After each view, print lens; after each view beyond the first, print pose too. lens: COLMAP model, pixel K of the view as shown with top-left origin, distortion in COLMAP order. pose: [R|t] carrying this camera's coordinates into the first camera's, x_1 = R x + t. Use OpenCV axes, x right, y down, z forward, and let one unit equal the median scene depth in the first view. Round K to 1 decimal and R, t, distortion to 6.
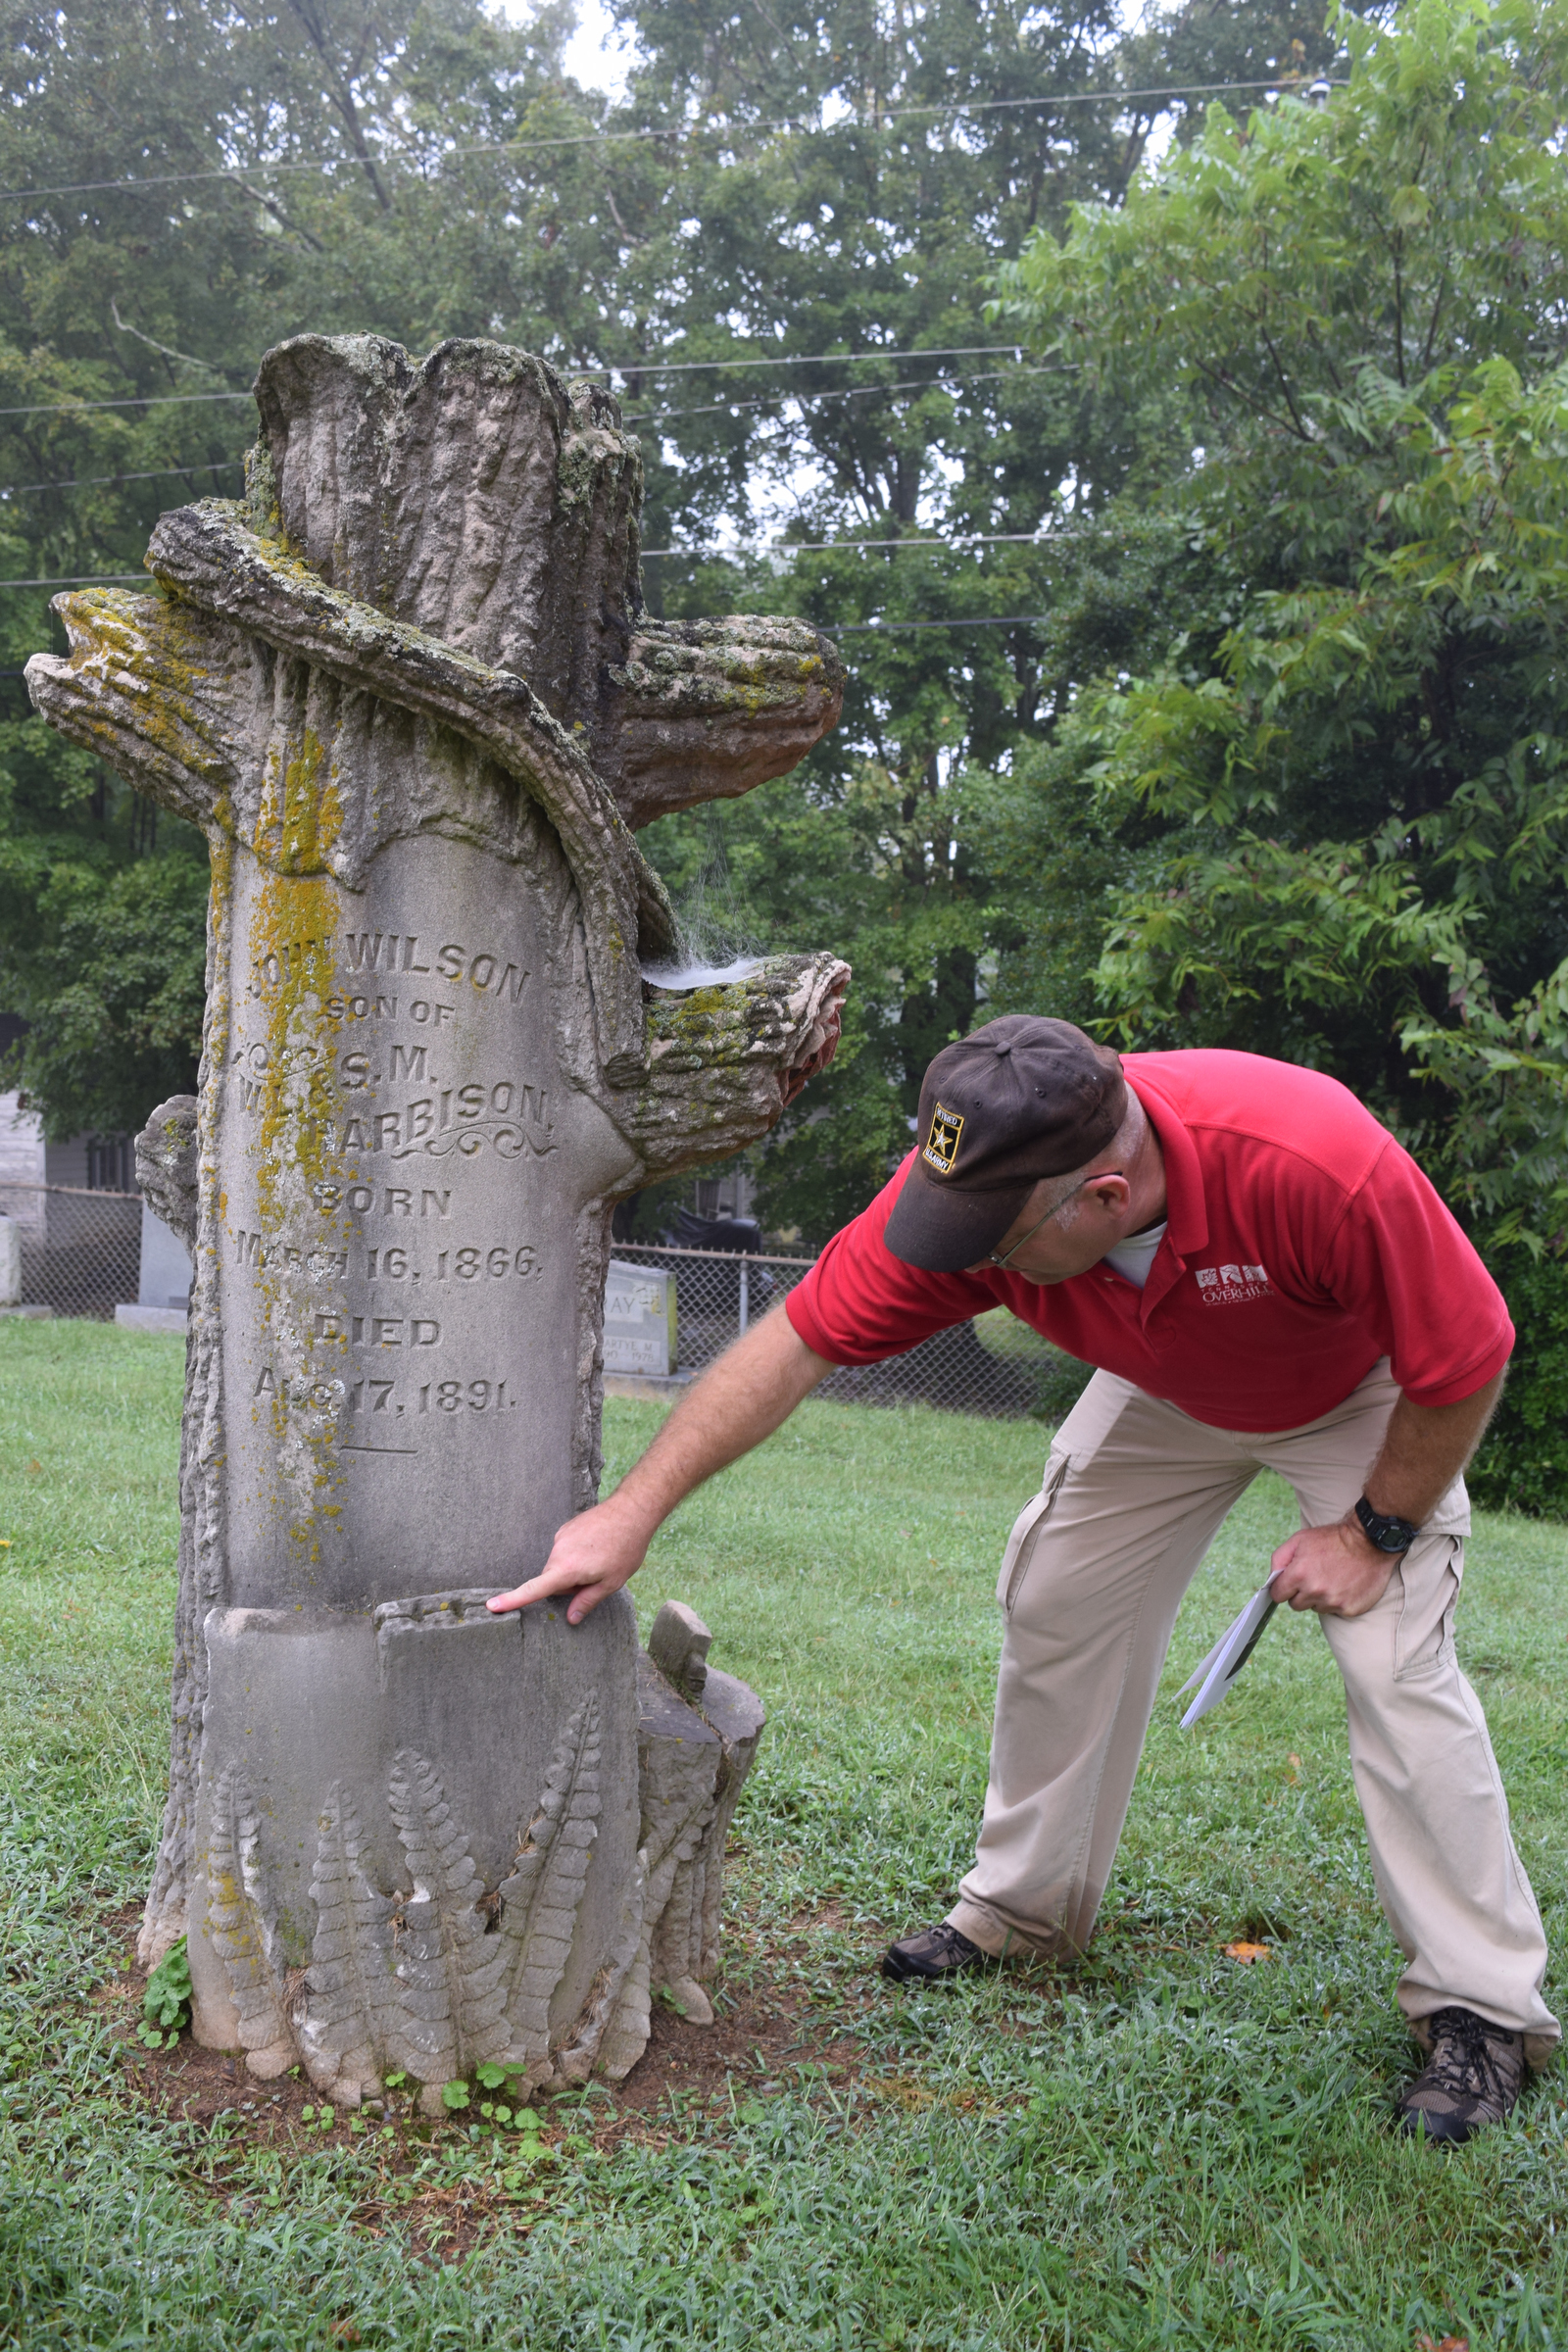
lens RADIAL K [[2057.7, 0, 782.3], [0, 2057.7, 1177.8], [0, 0, 1]] dist [-0.079329, 0.012330]
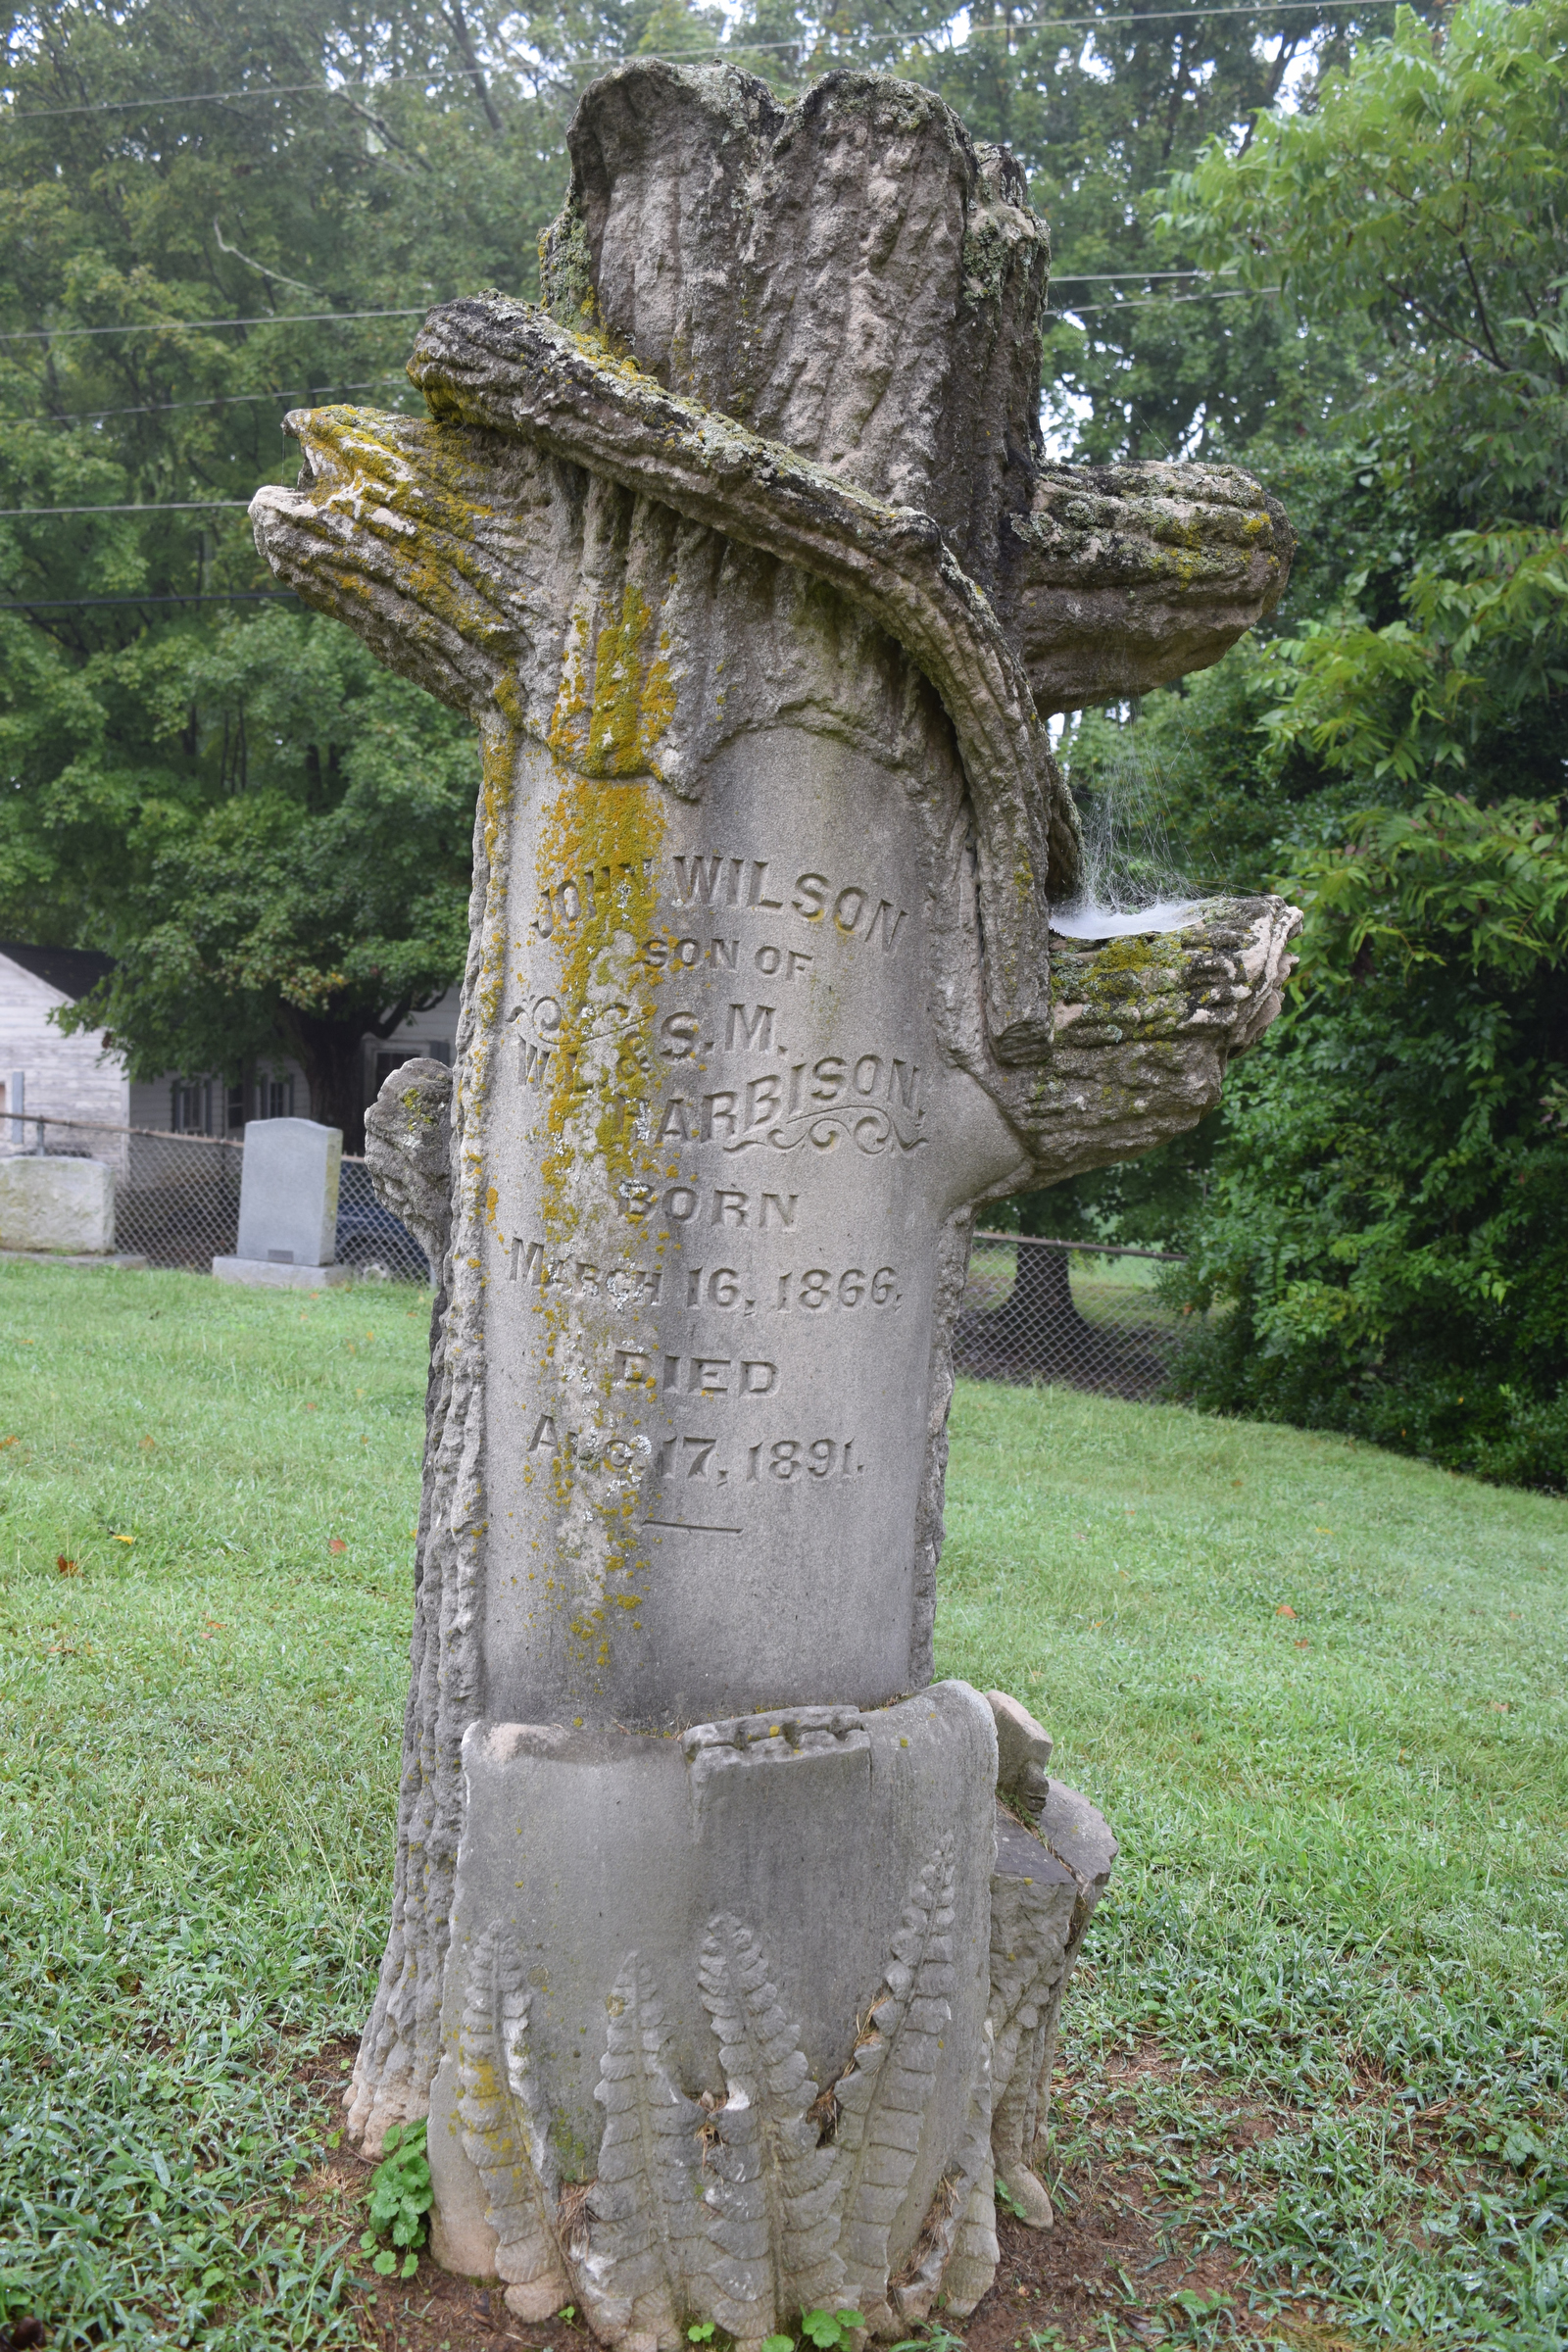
lens RADIAL K [[2057.7, 0, 784.3], [0, 2057.7, 1177.9], [0, 0, 1]] dist [-0.079329, 0.012330]
pose [[0.999213, 0.024468, -0.031223, -0.137671], [-0.023748, 0.999448, 0.023240, -0.017160], [0.031774, -0.022480, 0.999242, 0.223401]]
